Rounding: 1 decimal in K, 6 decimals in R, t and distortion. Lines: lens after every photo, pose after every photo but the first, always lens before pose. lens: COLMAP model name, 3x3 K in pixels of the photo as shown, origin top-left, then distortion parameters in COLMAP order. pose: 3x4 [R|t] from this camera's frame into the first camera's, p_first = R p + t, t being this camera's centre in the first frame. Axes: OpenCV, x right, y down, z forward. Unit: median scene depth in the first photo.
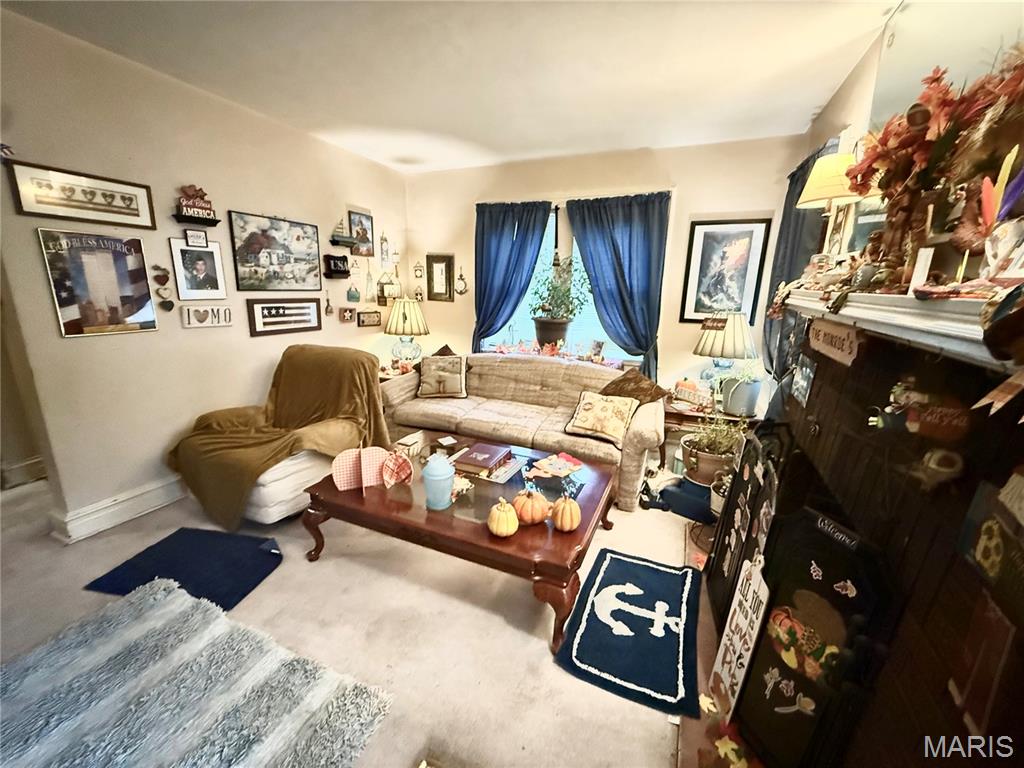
lens RADIAL K [[408.2, 0, 511.8], [0, 408.2, 381.6], [0, 0, 1]] dist [-0.000529, 0.000339]
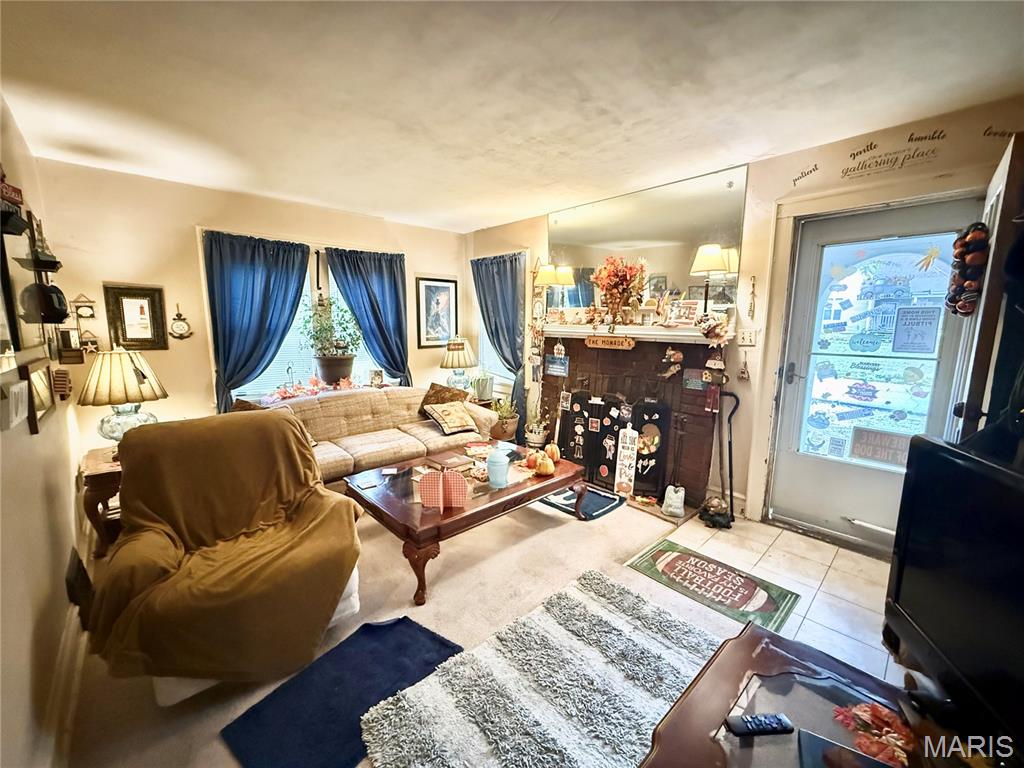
lens RADIAL K [[408.2, 0, 506.6], [0, 408.2, 383.5], [0, 0, 1]] dist [-0.000529, 0.000339]
pose [[0.410103, -0.156431, 0.898524, -0.733615], [0.219883, 0.973079, 0.069053, -0.065073], [-0.885137, 0.169251, 0.433459, 0.178716]]
